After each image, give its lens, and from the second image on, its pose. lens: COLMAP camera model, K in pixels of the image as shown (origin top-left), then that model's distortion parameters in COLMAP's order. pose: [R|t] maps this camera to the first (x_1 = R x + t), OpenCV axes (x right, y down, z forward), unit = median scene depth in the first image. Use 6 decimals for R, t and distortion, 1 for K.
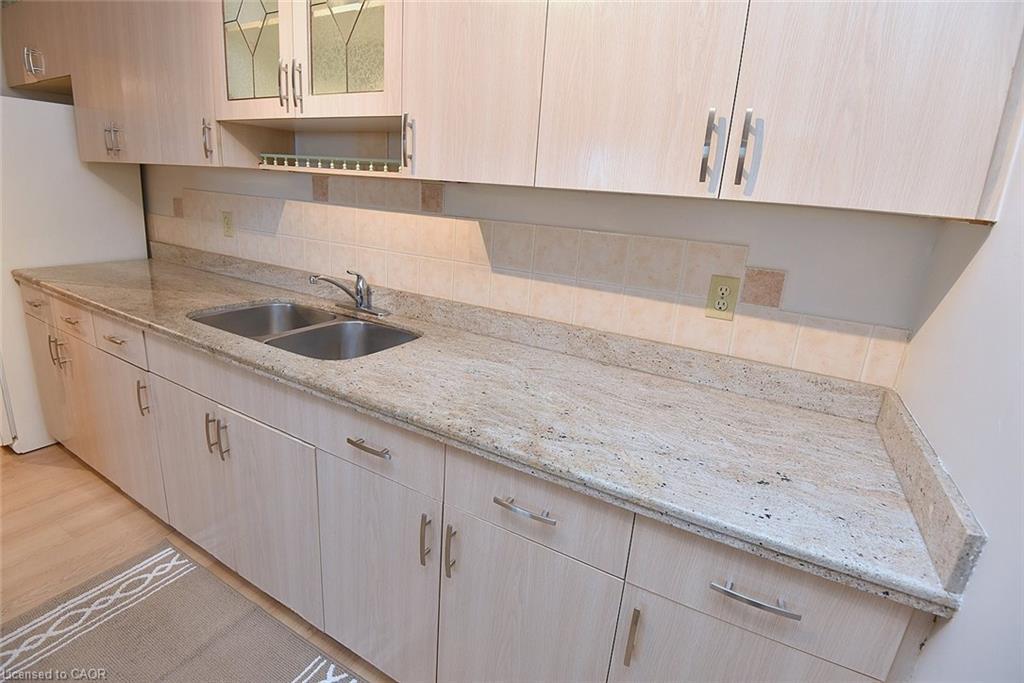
lens RADIAL K [[480.7, 0, 506.4], [0, 480.7, 326.3], [0, 0, 1]] dist [-0.013127, -0.018046]
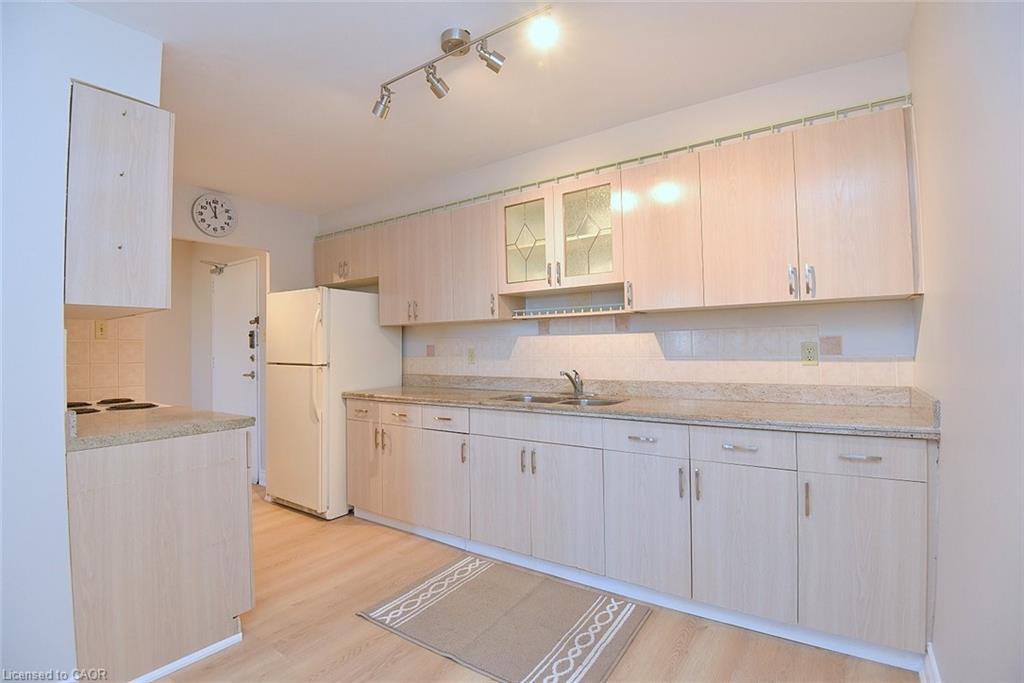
lens RADIAL K [[468.1, 0, 512.0], [0, 468.1, 341.5], [0, 0, 1]] dist [-0.000119, -0.026995]
pose [[0.991600, -0.090346, -0.092555, -0.394266], [0.061219, 0.958203, -0.279462, 0.245868], [0.113935, 0.271449, 0.955685, -0.660849]]
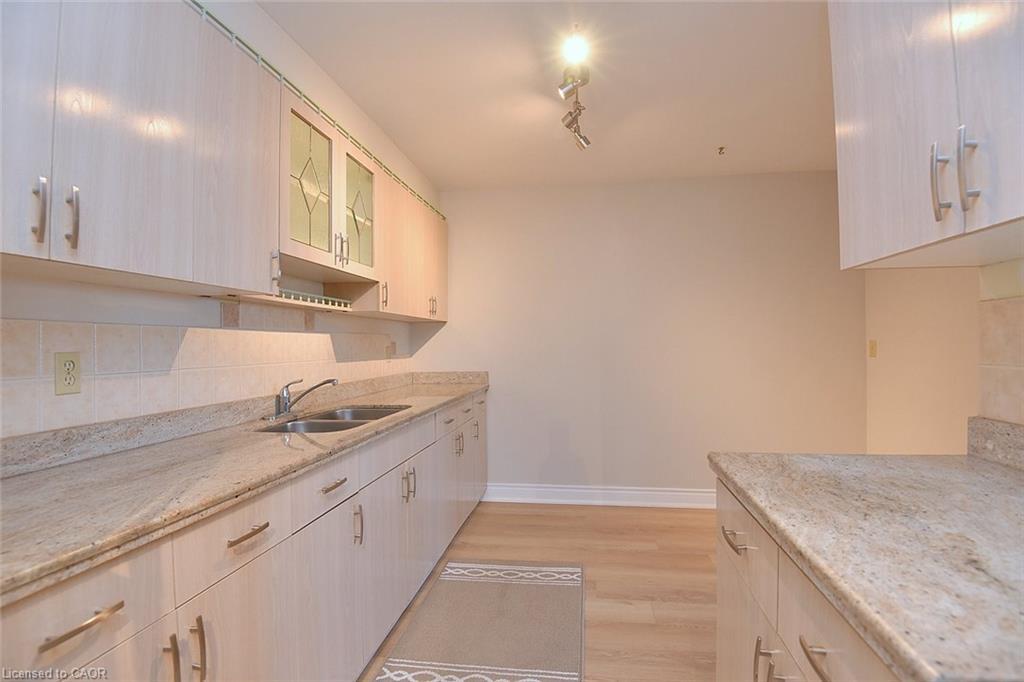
lens RADIAL K [[468.1, 0, 512.0], [0, 468.1, 341.0], [0, 0, 1]] dist [-0.000119, -0.026995]
pose [[-0.342169, -0.060849, 0.937666, -1.694453], [0.237083, 0.960024, 0.148815, -0.269563], [-0.909237, 0.273224, -0.314064, 0.881464]]
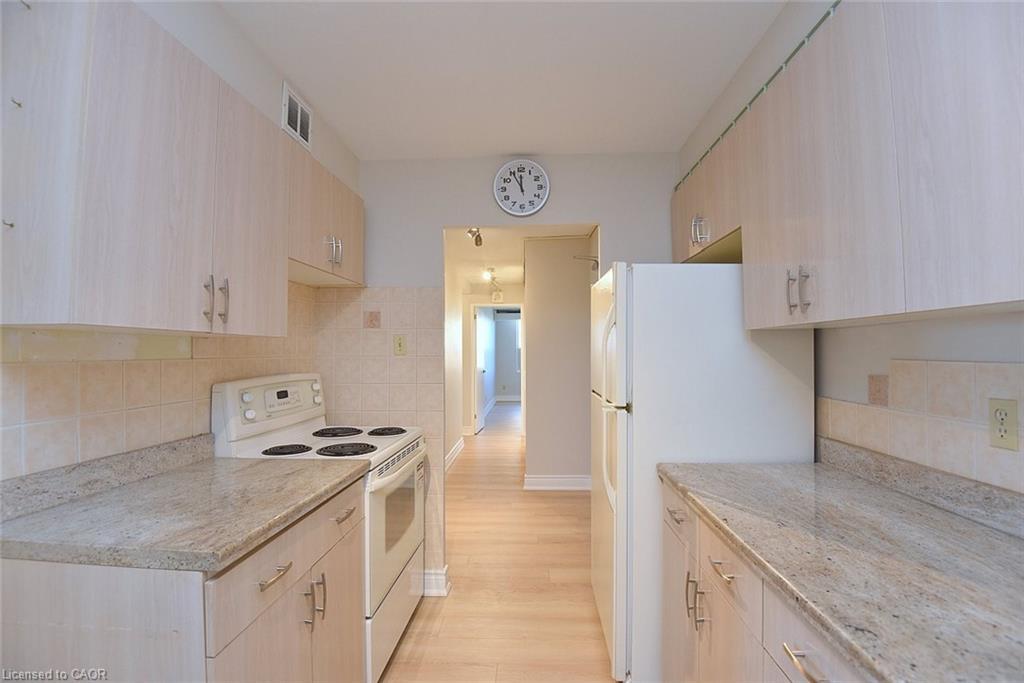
lens RADIAL K [[480.0, 0, 512.0], [0, 480.0, 341.5], [0, 0, 1]] dist [-0.018073, -0.016422]
pose [[0.449732, -0.097188, -0.887860, -0.504476], [-0.197345, 0.958682, -0.204902, -0.128498], [0.871089, 0.267365, 0.411970, 0.449500]]
